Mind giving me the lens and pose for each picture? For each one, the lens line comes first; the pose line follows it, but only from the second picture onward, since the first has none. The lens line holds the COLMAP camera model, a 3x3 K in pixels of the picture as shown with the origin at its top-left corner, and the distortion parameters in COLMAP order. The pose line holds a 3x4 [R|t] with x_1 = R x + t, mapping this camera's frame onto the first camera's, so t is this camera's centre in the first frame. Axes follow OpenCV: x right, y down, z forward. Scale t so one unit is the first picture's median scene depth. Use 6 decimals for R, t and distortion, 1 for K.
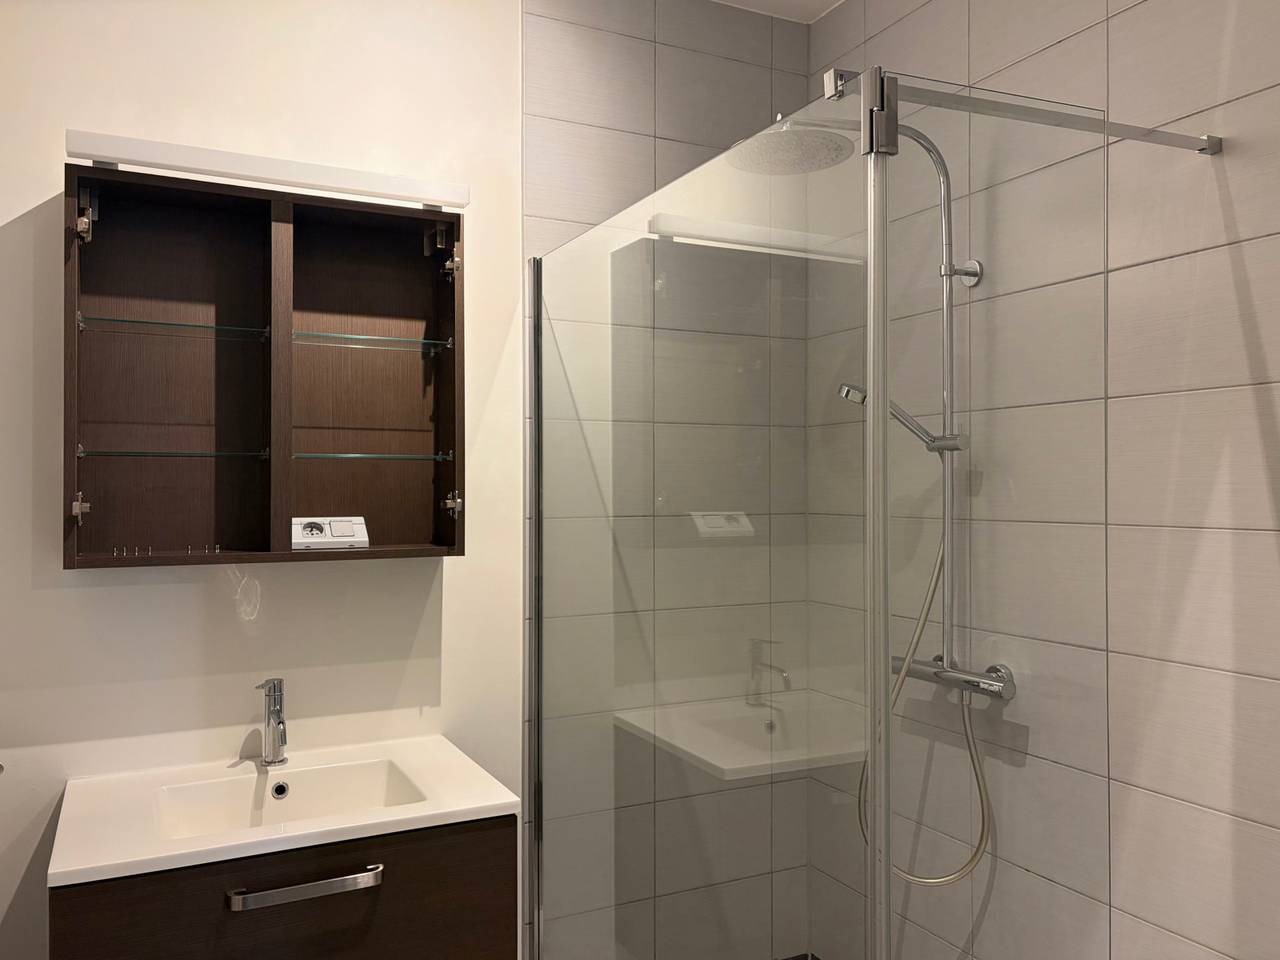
lens RADIAL K [[969.3, 0, 640.0], [0, 969.3, 480.0], [0, 0, 1]] dist [0.049949, -0.057912]
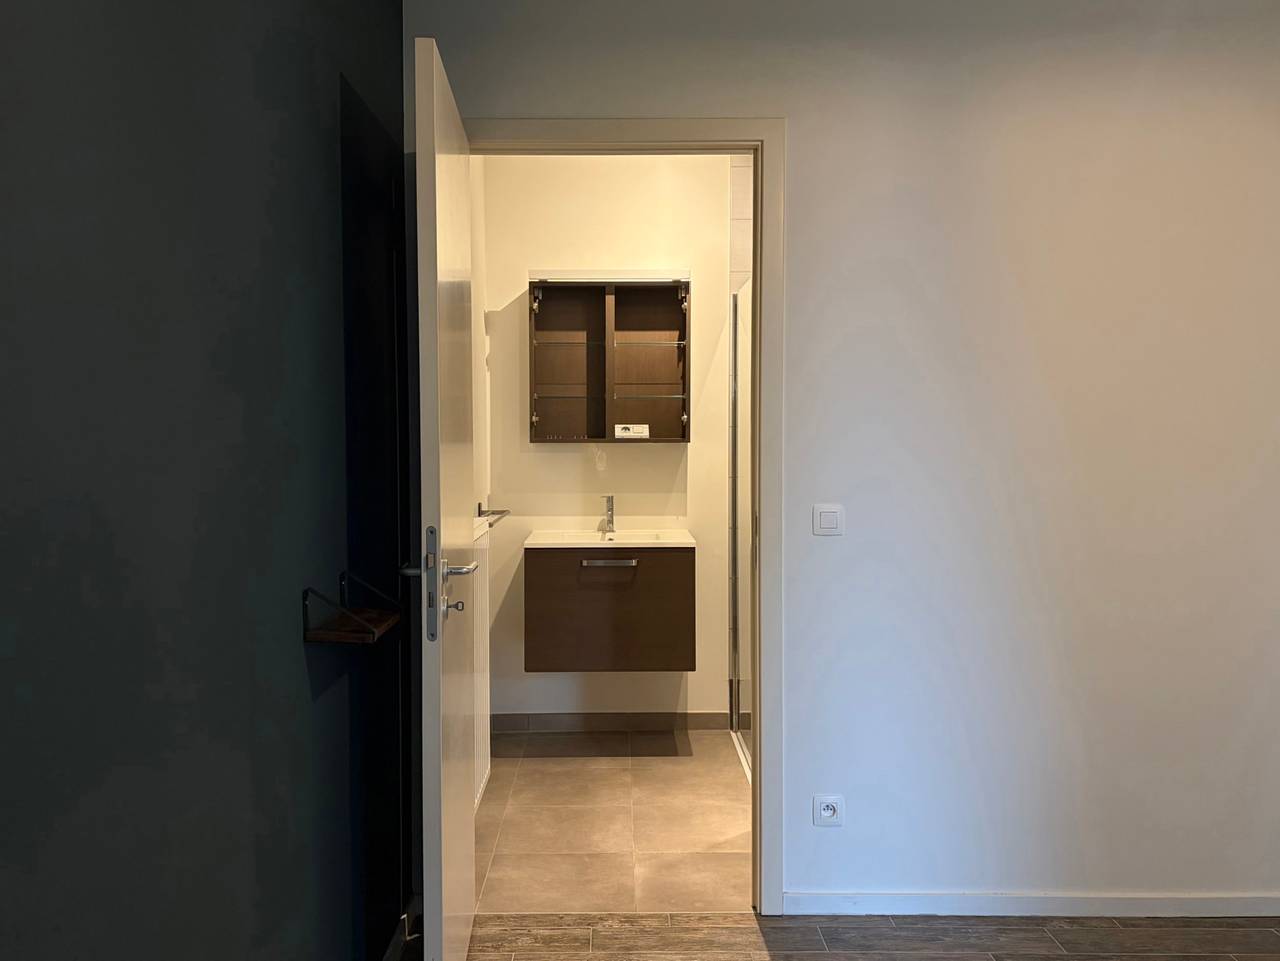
lens RADIAL K [[1082.9, 0, 640.0], [0, 1082.9, 480.5], [0, 0, 1]] dist [0.008998, -0.011487]
pose [[0.898279, 0.016796, -0.439104, 0.809866], [0.006352, 0.998669, 0.051194, 0.041009], [0.439380, -0.048776, 0.896976, -1.255139]]
